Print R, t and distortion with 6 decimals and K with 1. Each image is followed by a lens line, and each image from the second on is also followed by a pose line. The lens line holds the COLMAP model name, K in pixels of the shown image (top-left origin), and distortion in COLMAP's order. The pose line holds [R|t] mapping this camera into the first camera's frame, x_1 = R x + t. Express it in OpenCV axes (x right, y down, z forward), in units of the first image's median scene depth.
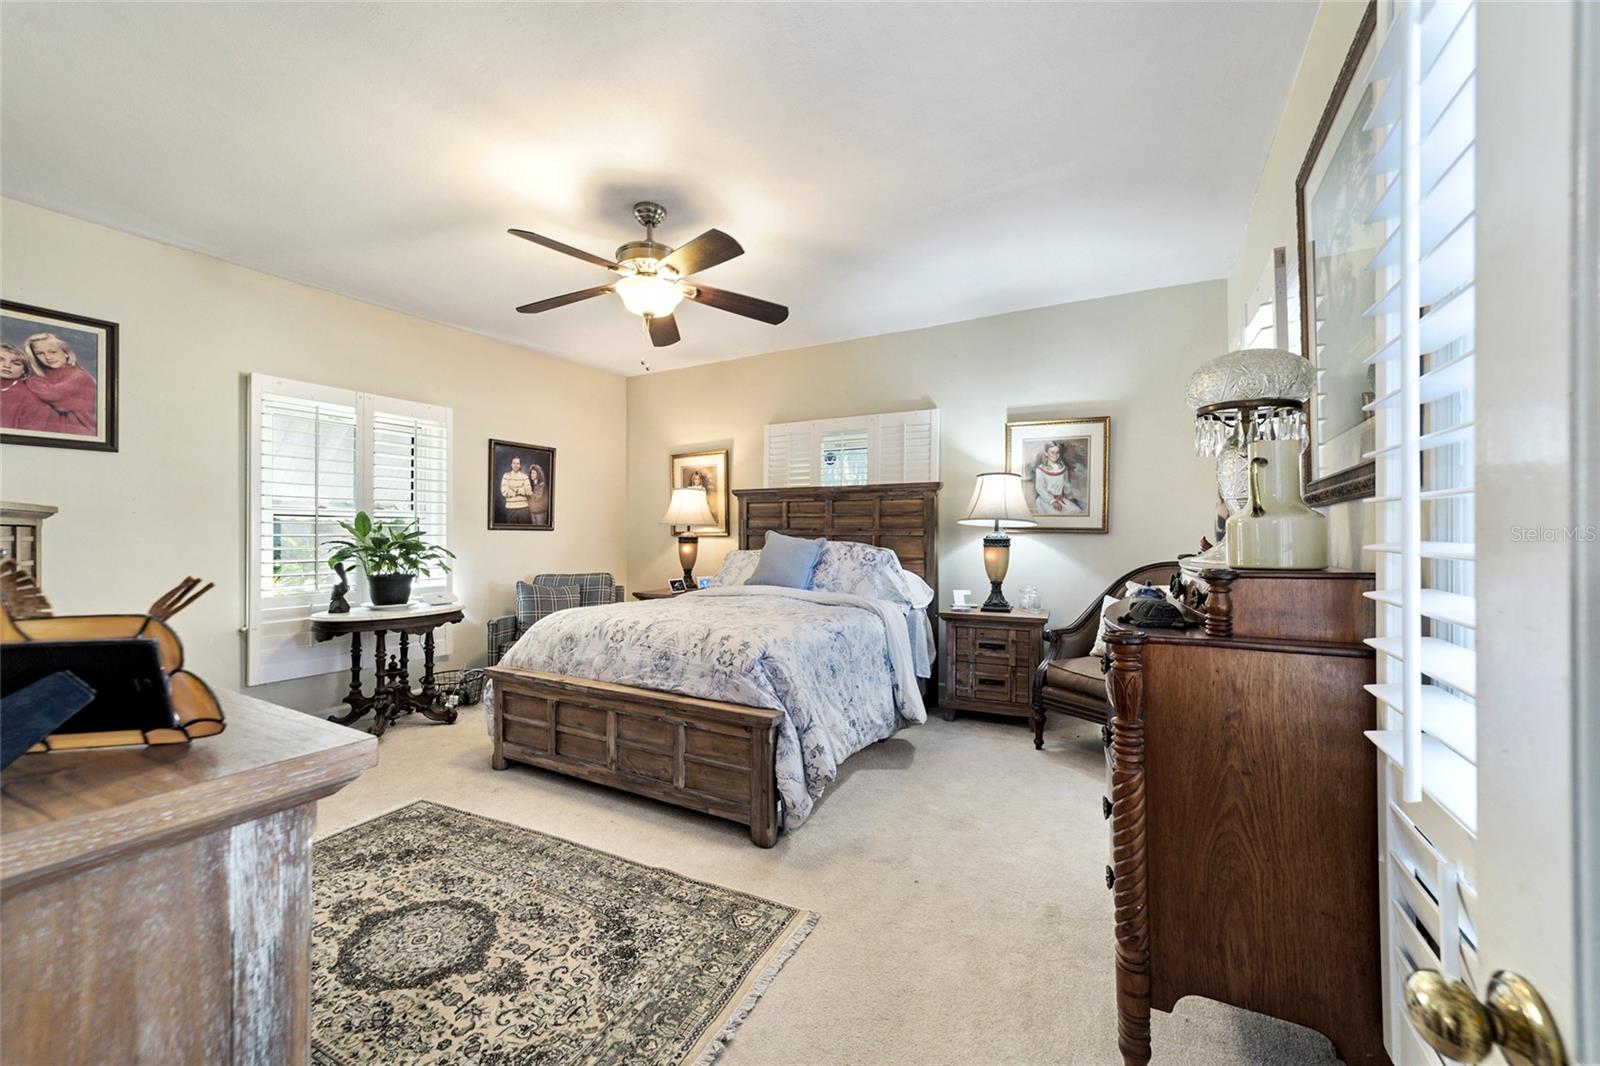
lens RADIAL K [[617.2, 0, 791.0], [0, 617.2, 529.5], [0, 0, 1]] dist [-0.018441, 0.008694]
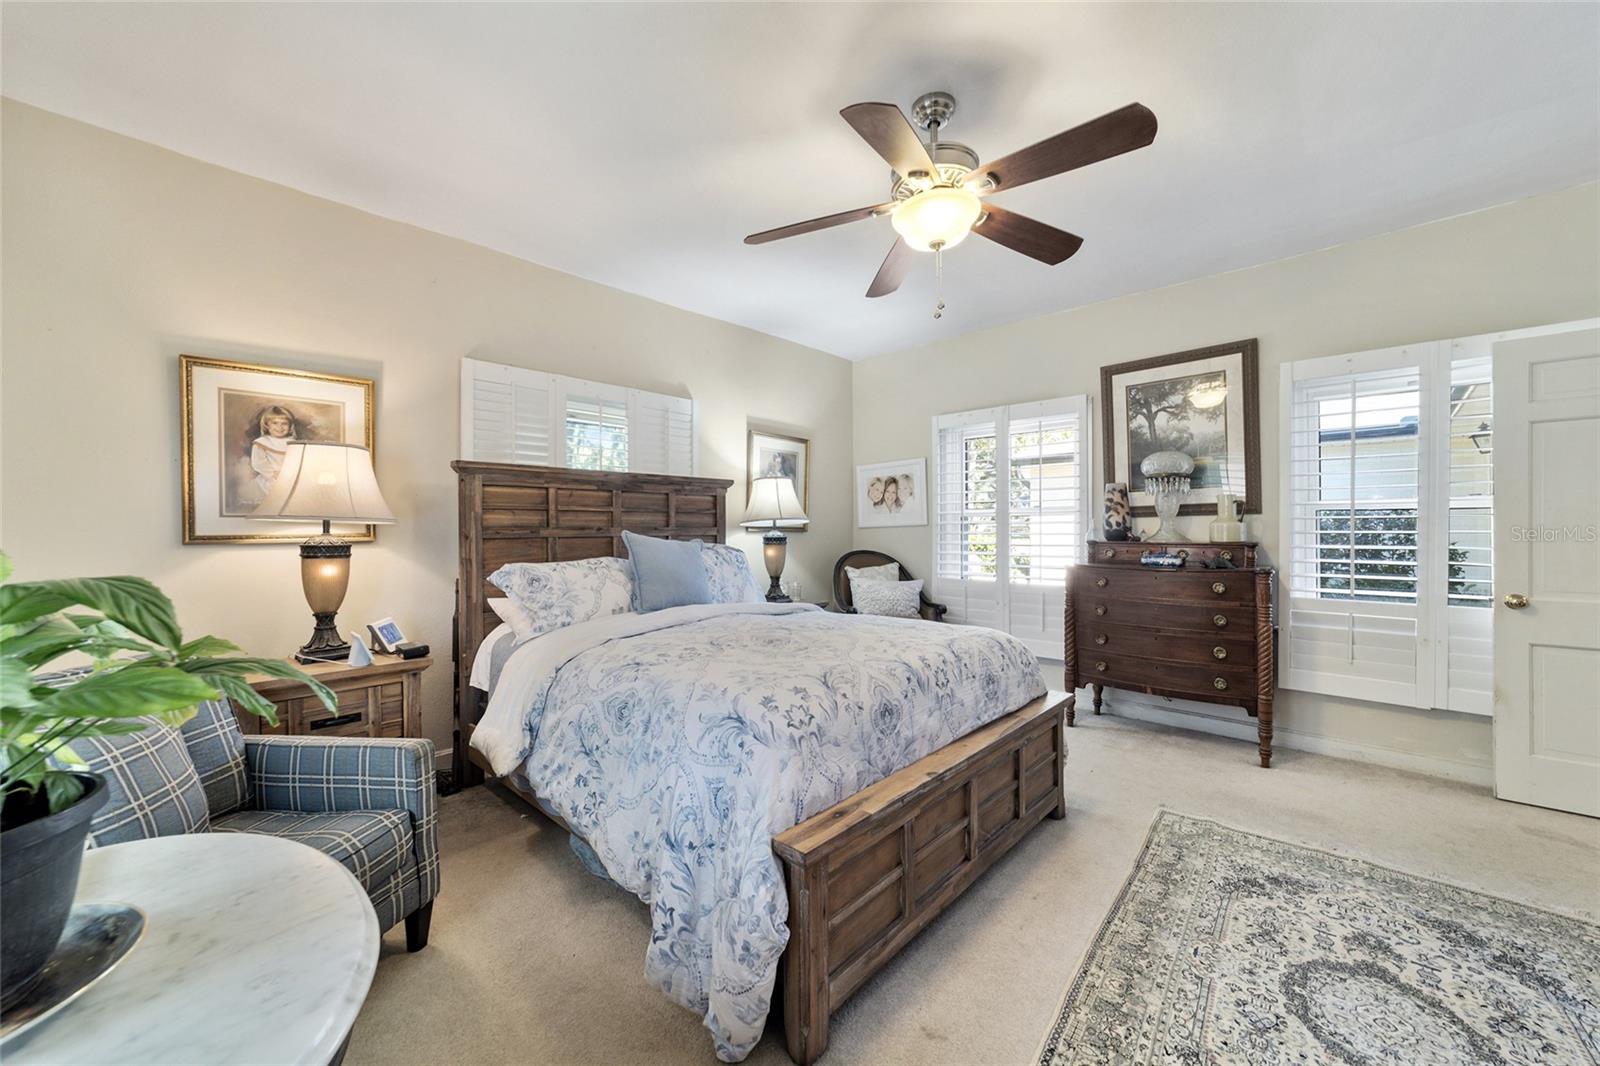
lens RADIAL K [[617.2, 0, 791.0], [0, 617.2, 529.5], [0, 0, 1]] dist [-0.018441, 0.008694]
pose [[0.238735, -0.002580, 0.971081, -0.732861], [0.003499, 0.999992, 0.001797, -0.000105], [-0.971078, 0.002969, 0.238743, 0.723698]]
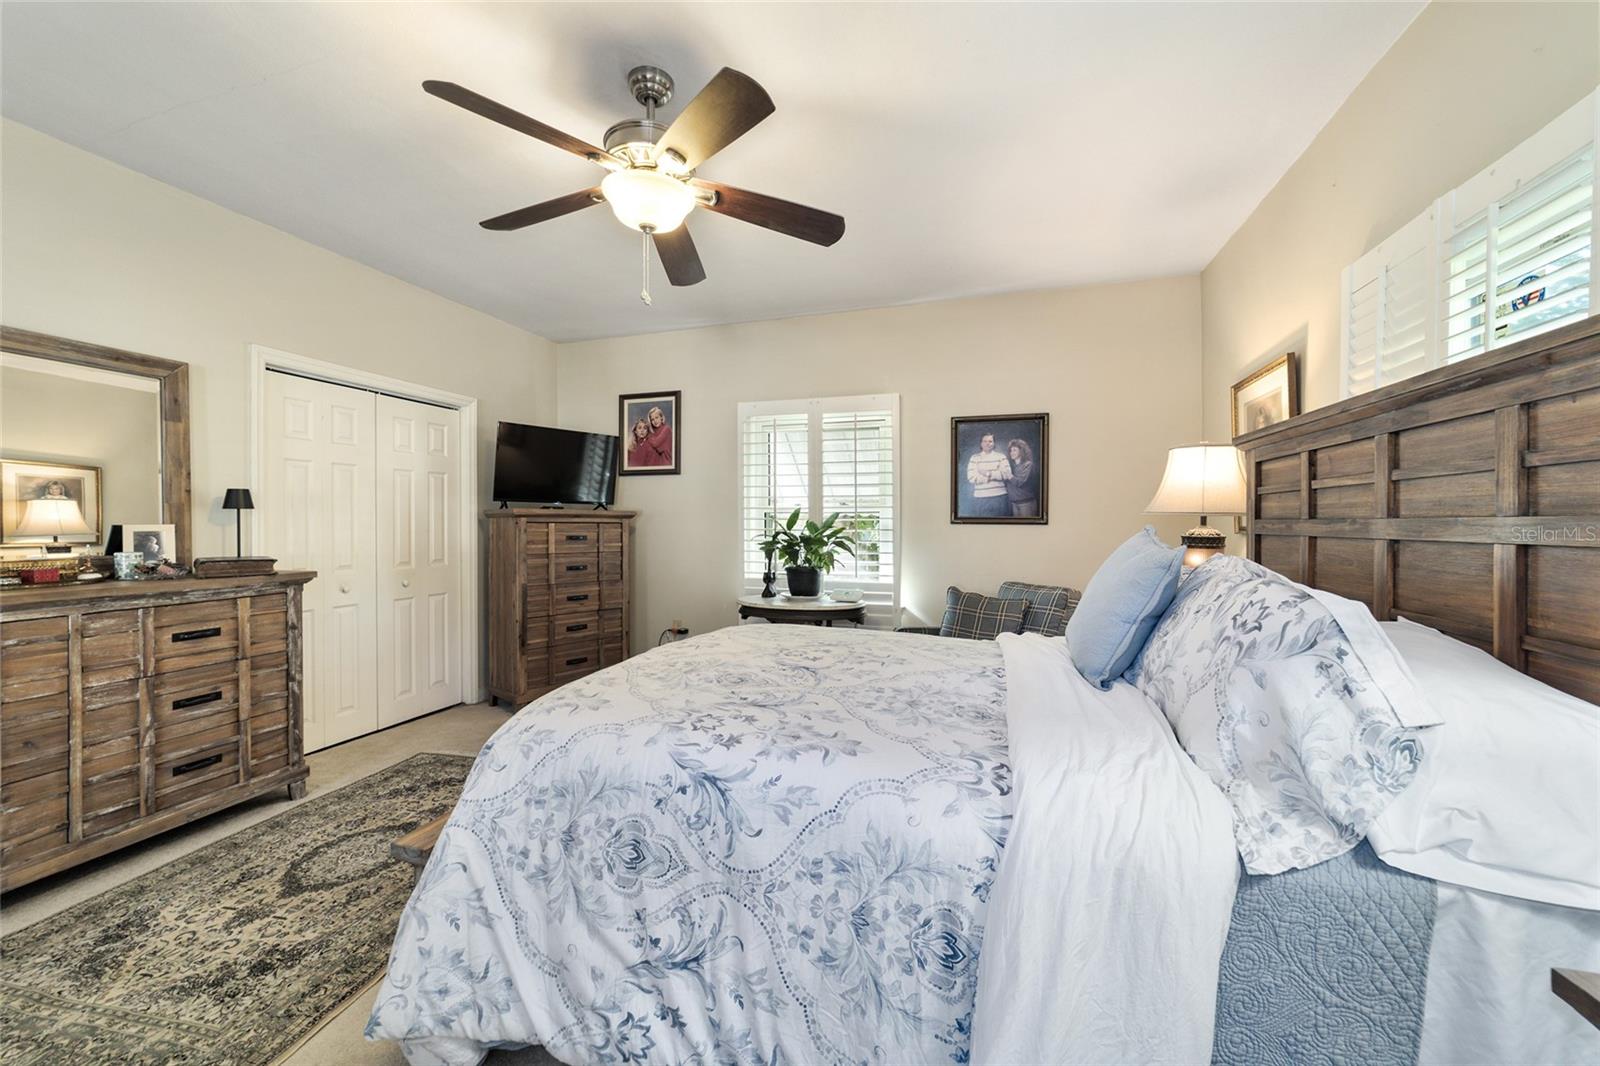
lens RADIAL K [[617.2, 0, 791.0], [0, 617.2, 529.5], [0, 0, 1]] dist [-0.018441, 0.008694]
pose [[0.218854, 0.006698, -0.975735, 0.367102], [0.004563, 0.999958, 0.007888, 0.000489], [0.975747, -0.006179, 0.218814, 0.731685]]
